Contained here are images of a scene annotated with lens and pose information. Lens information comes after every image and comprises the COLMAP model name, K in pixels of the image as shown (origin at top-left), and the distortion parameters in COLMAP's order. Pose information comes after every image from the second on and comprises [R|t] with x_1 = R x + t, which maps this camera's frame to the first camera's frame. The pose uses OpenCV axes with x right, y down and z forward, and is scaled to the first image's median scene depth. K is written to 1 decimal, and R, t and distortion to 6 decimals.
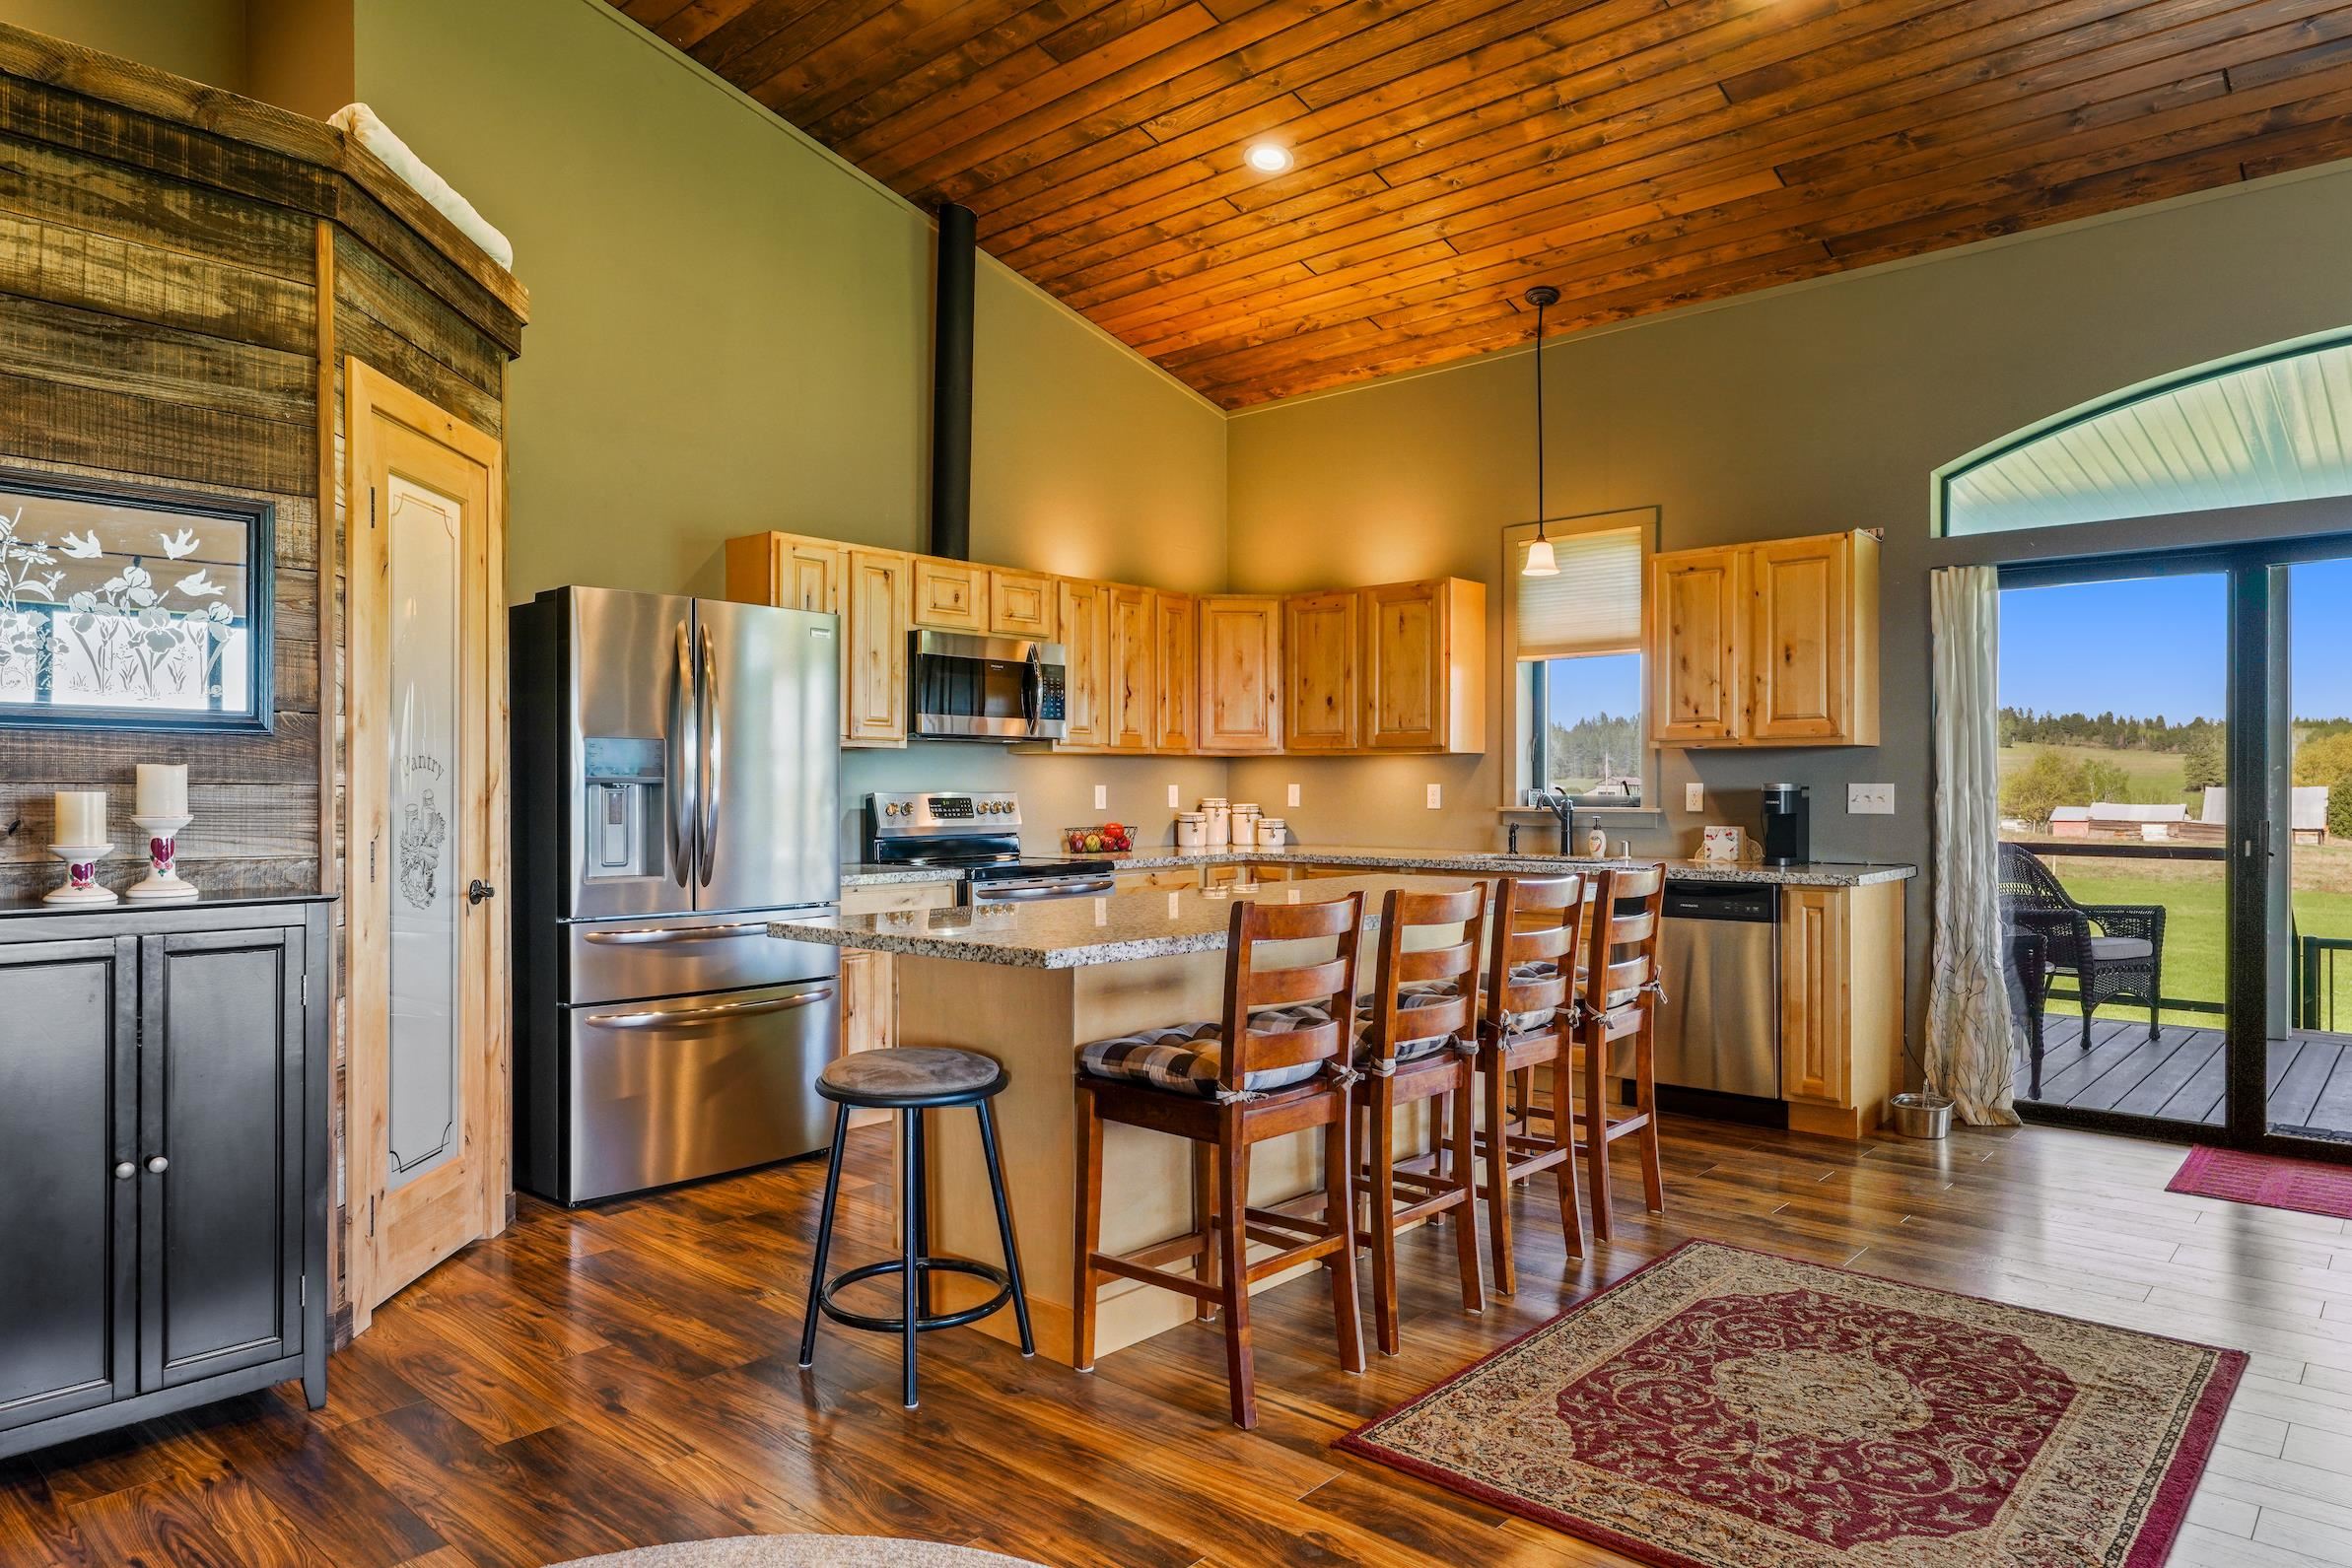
lens RADIAL K [[1426.9, 0, 1190.4], [0, 1426.9, 801.9], [0, 0, 1]] dist [-0.005999, 0.000275]
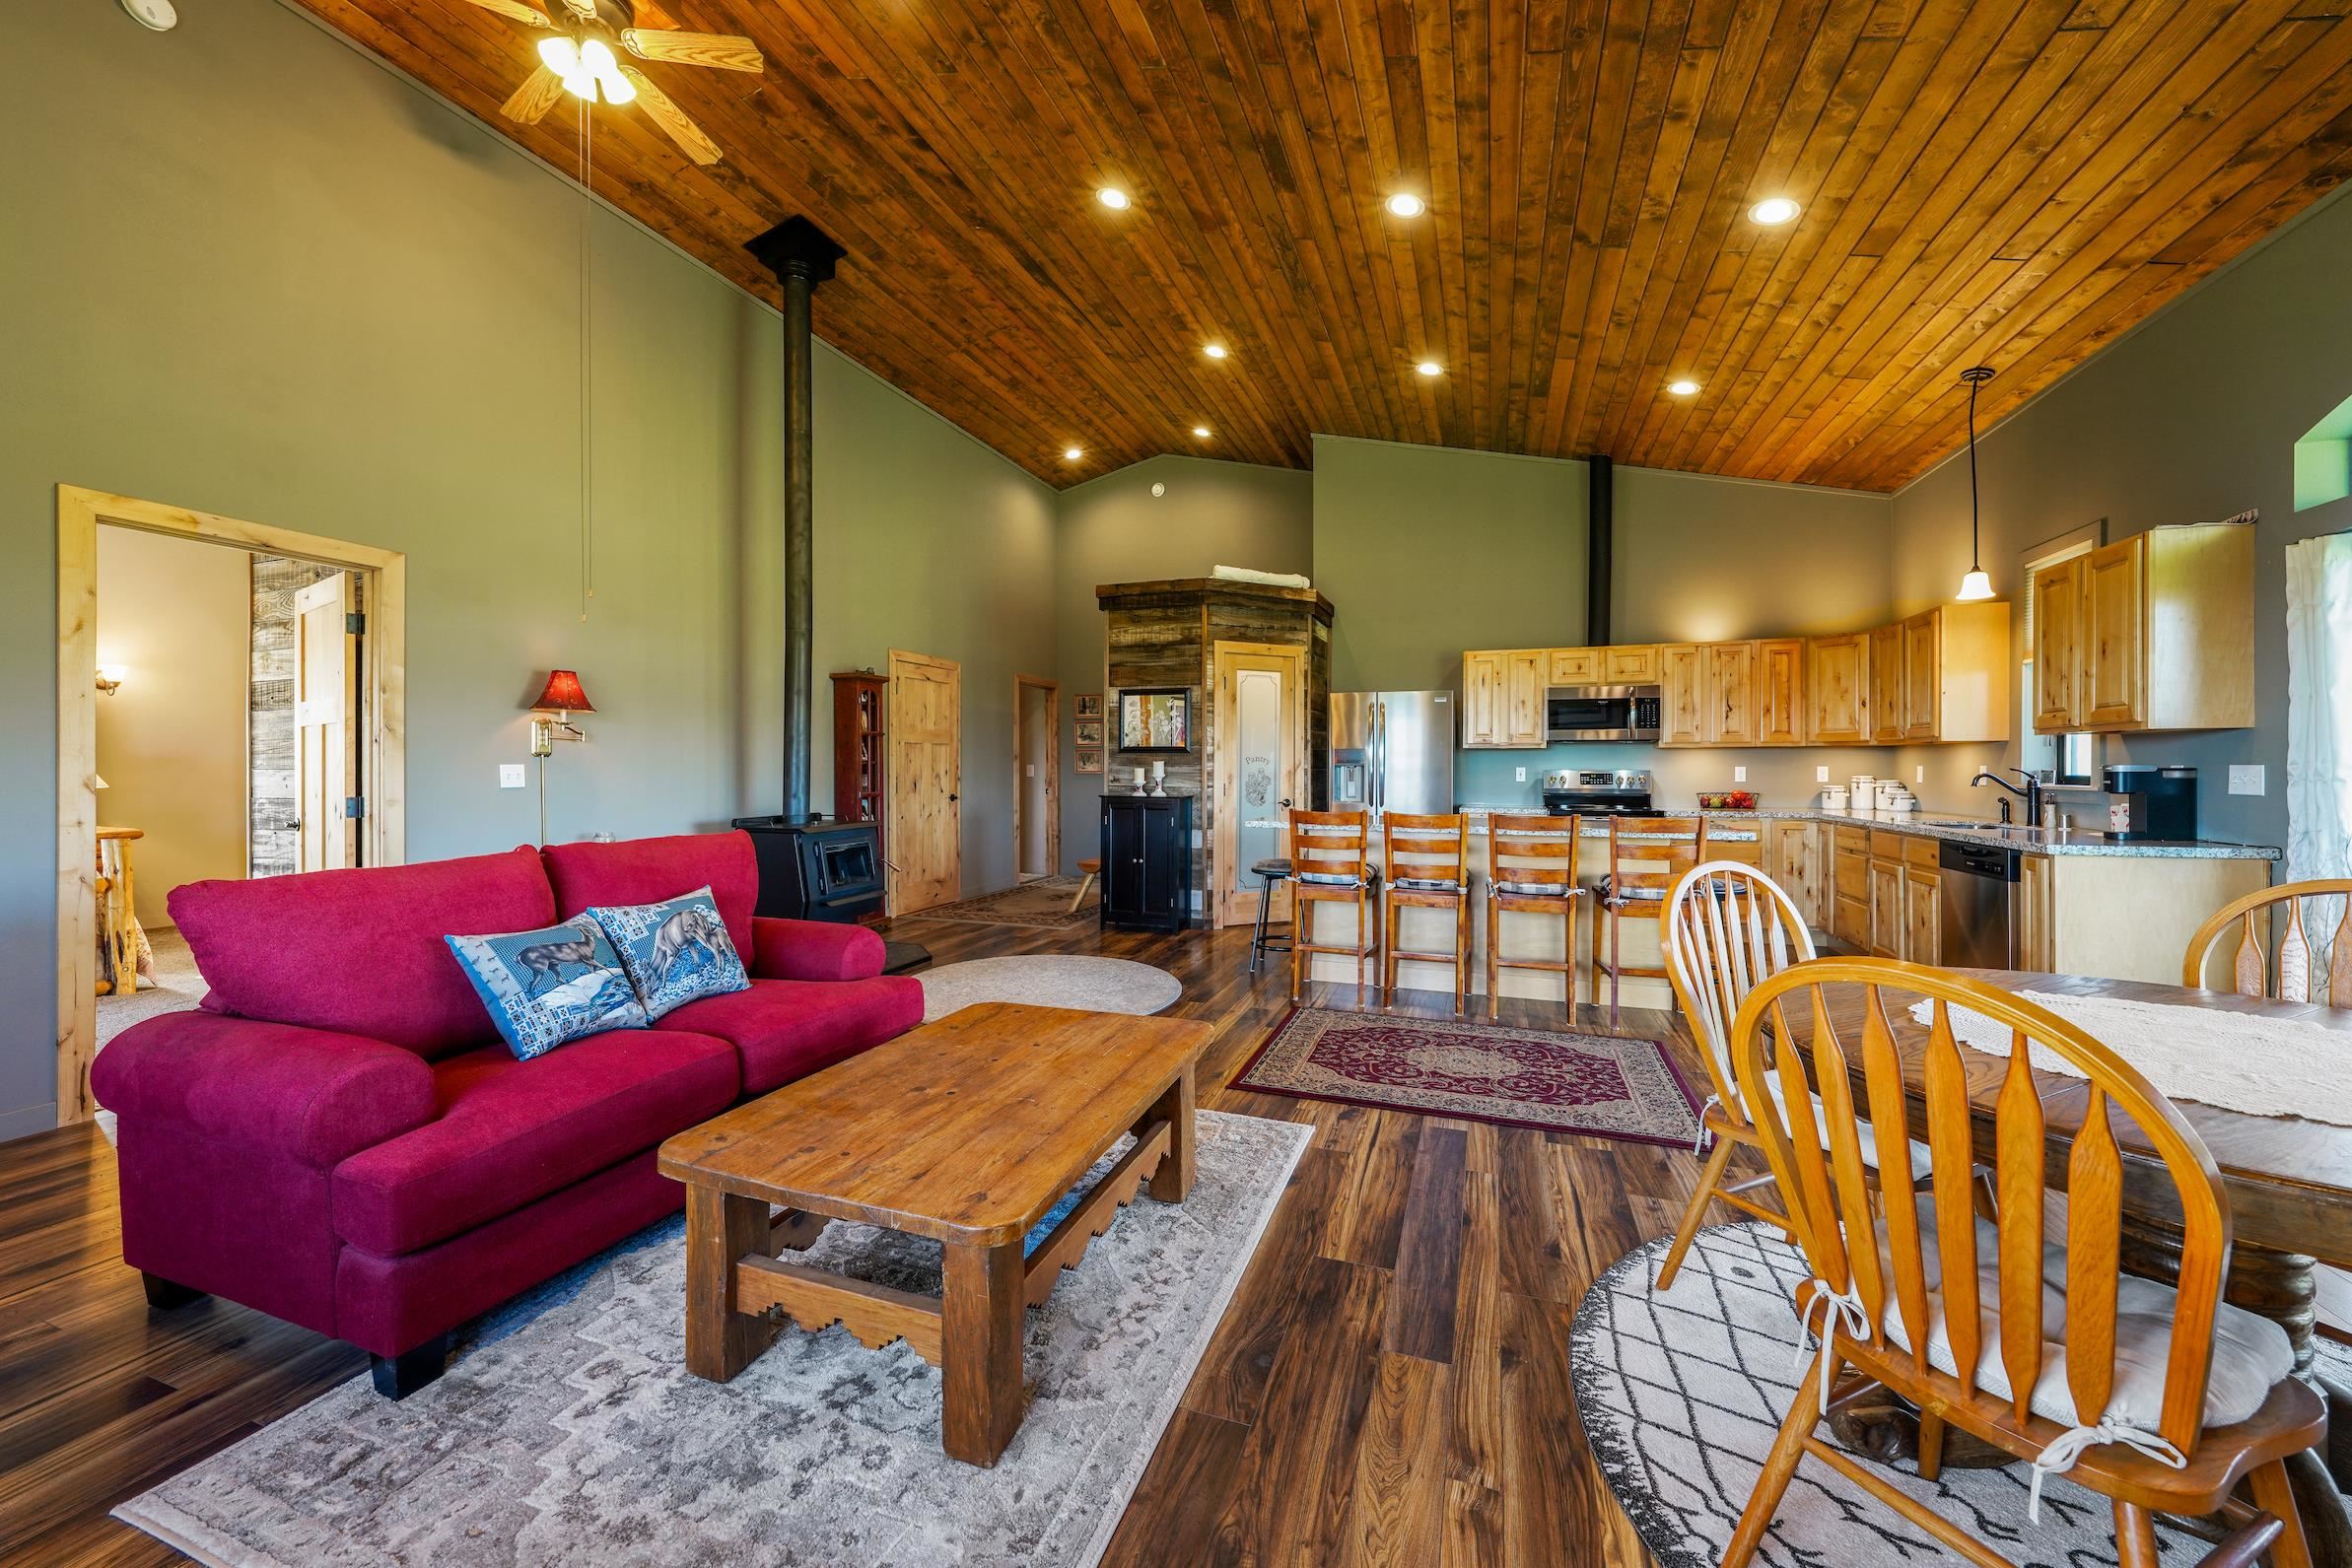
lens RADIAL K [[900.7, 0, 1172.7], [0, 900.7, 770.6], [0, 0, 1]] dist [-0.004649, -0.000414]
pose [[0.374746, 0.004188, -0.927118, 0.853974], [-0.010527, 0.999945, 0.000262, -0.001493], [0.927068, 0.009661, 0.374769, 0.067217]]
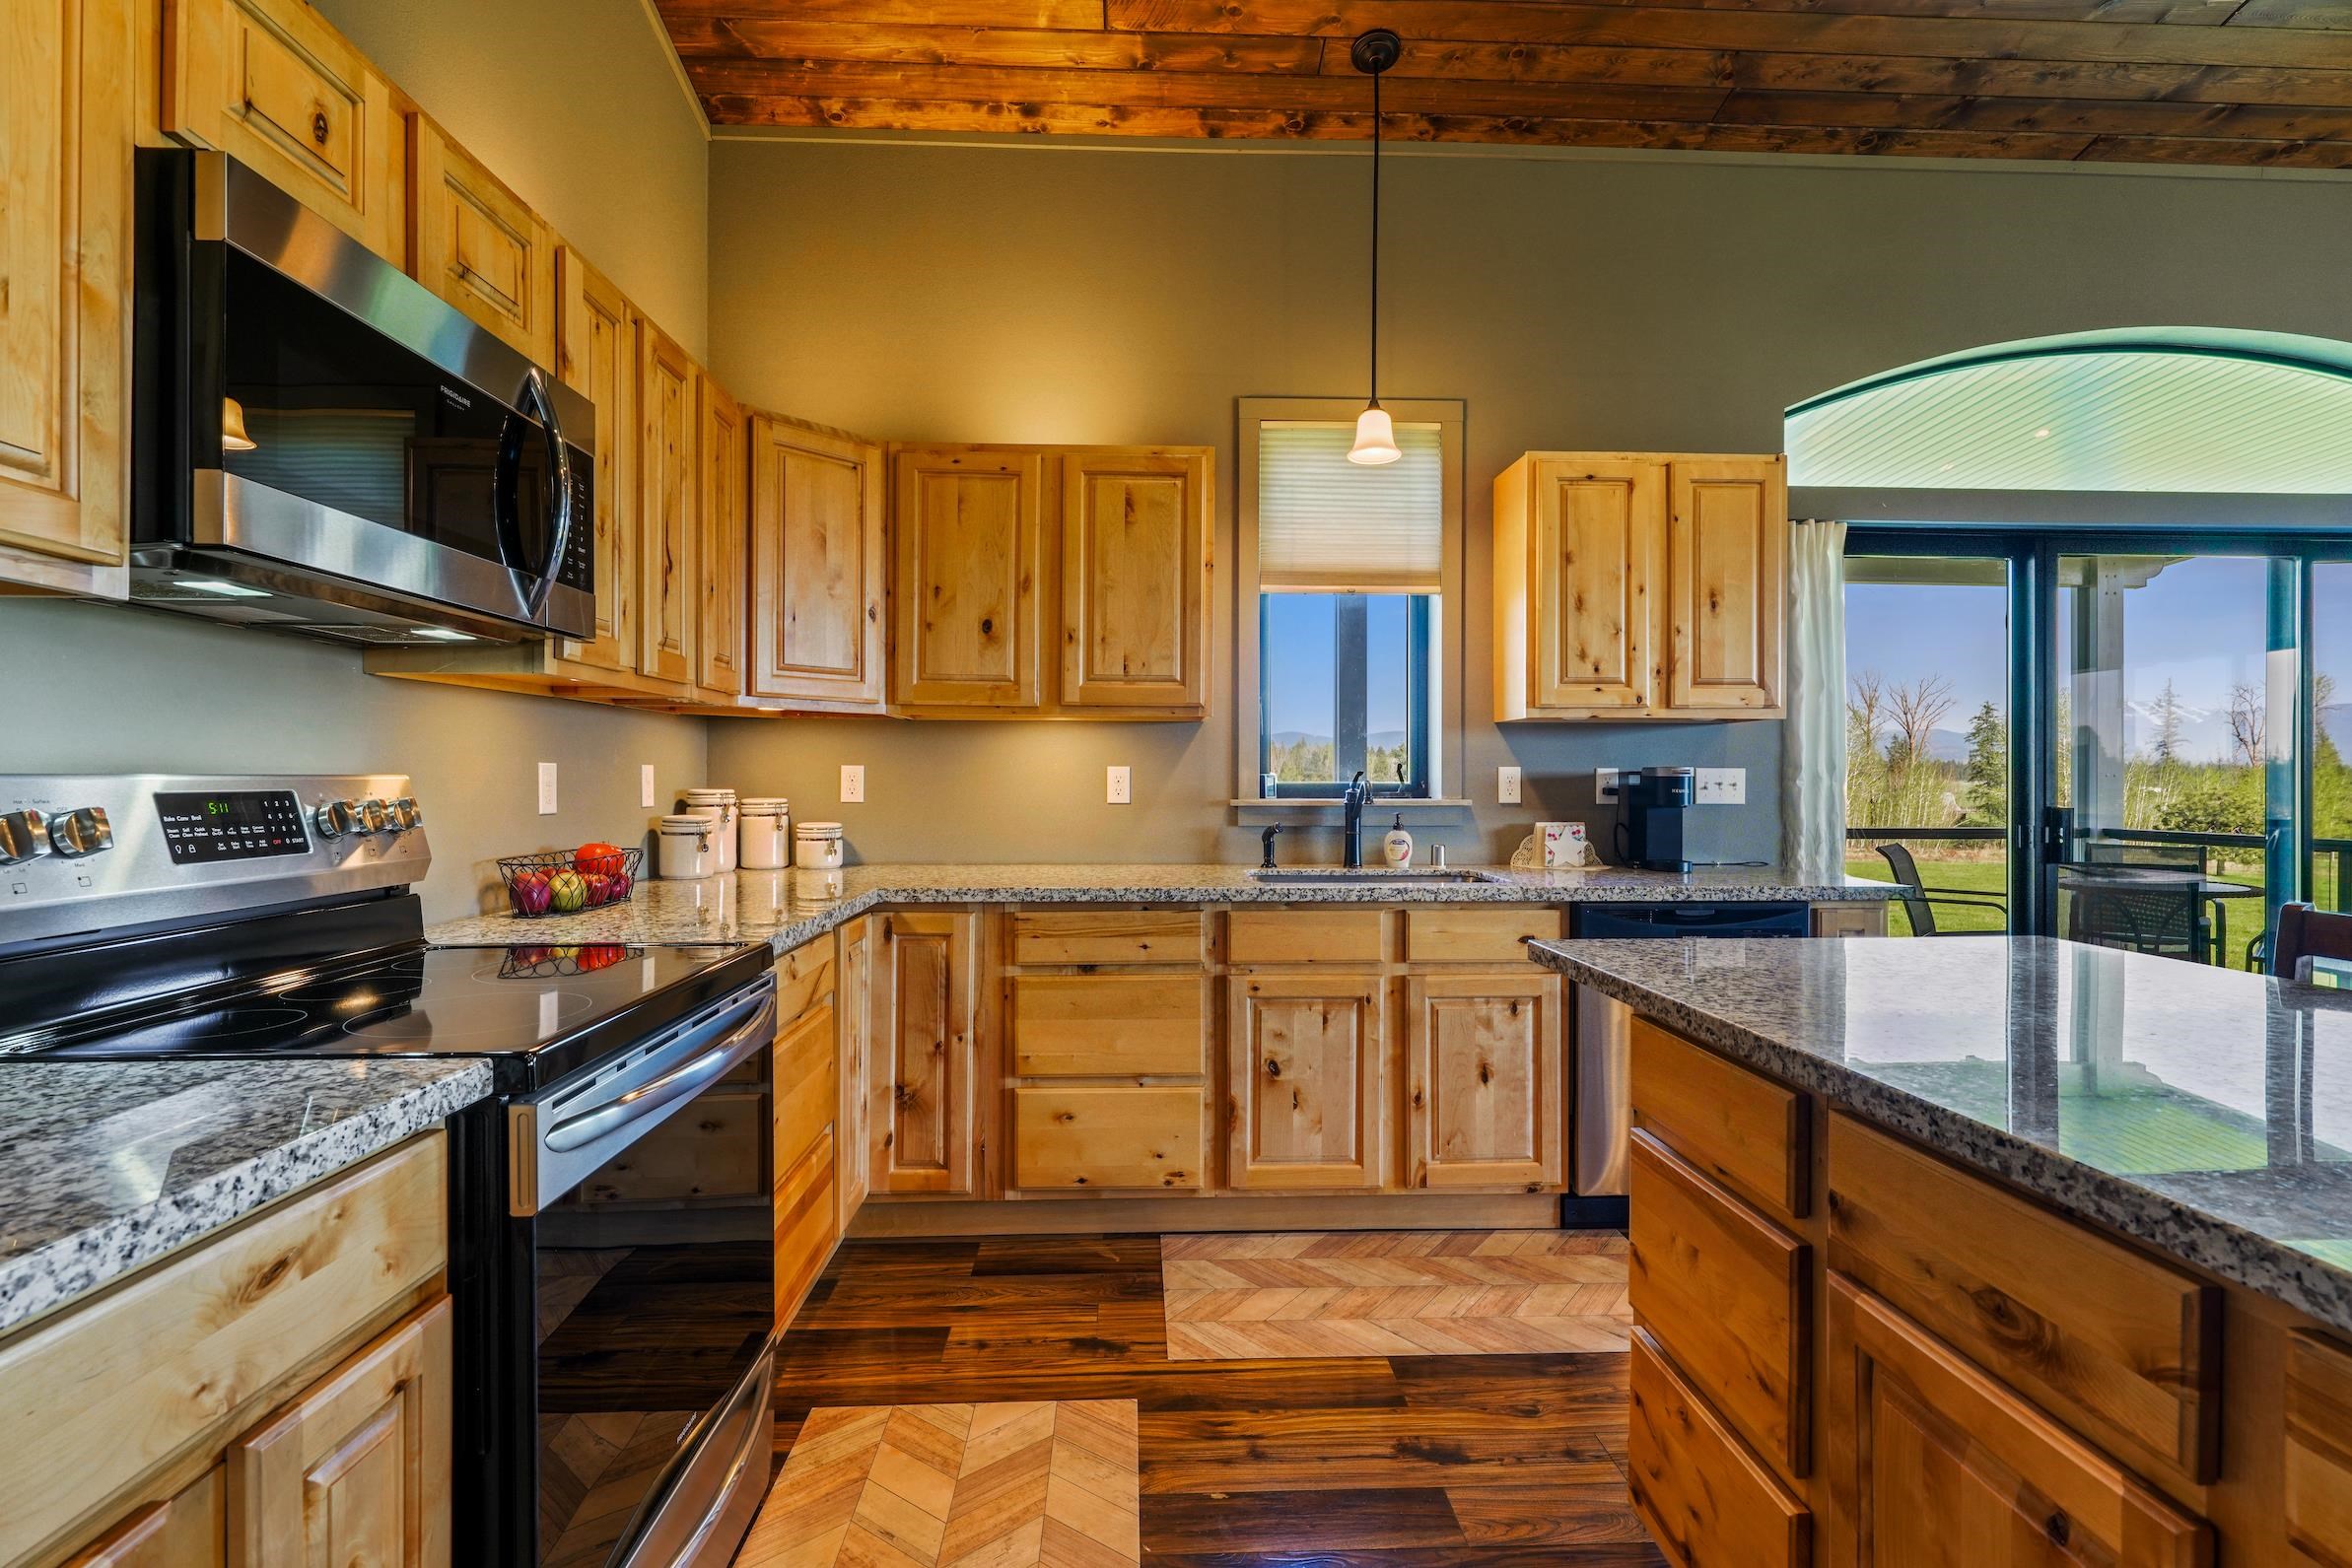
lens RADIAL K [[1108.2, 0, 1177.6], [0, 1108.2, 784.2], [0, 0, 1]] dist [-0.001680, 0.000205]
pose [[0.721434, -0.001894, 0.692481, -0.226719], [0.004786, 0.999986, -0.002251, -0.003852], [-0.692467, 0.004938, 0.721433, 0.820318]]
